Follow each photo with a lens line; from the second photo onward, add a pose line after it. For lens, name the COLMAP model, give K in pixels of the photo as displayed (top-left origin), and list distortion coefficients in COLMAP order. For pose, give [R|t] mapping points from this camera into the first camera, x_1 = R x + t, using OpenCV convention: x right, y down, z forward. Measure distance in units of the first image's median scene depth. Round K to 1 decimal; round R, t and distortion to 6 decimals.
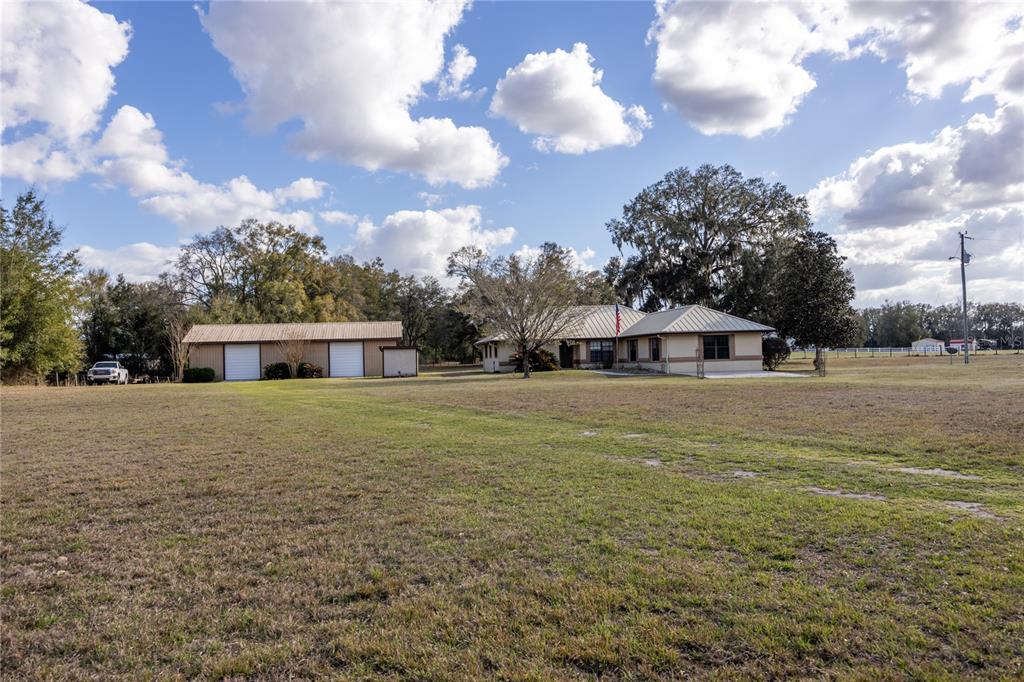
lens RADIAL K [[857.5, 0, 512.9], [0, 857.5, 341.6], [0, 0, 1]] dist [-0.011368, -0.003202]
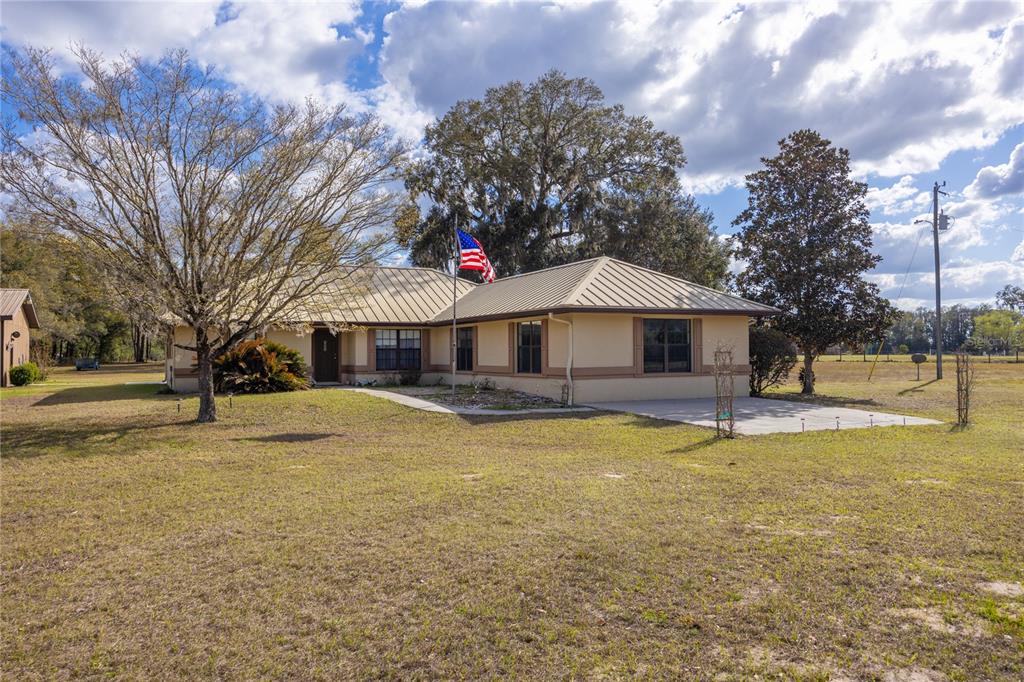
lens RADIAL K [[744.8, 0, 516.2], [0, 744.8, 343.1], [0, 0, 1]] dist [-0.061647, -0.001881]
pose [[0.954113, 0.020489, 0.298745, 0.040109], [-0.021082, 0.999777, -0.001237, 0.006972], [-0.298703, -0.005118, 0.954332, 0.577989]]
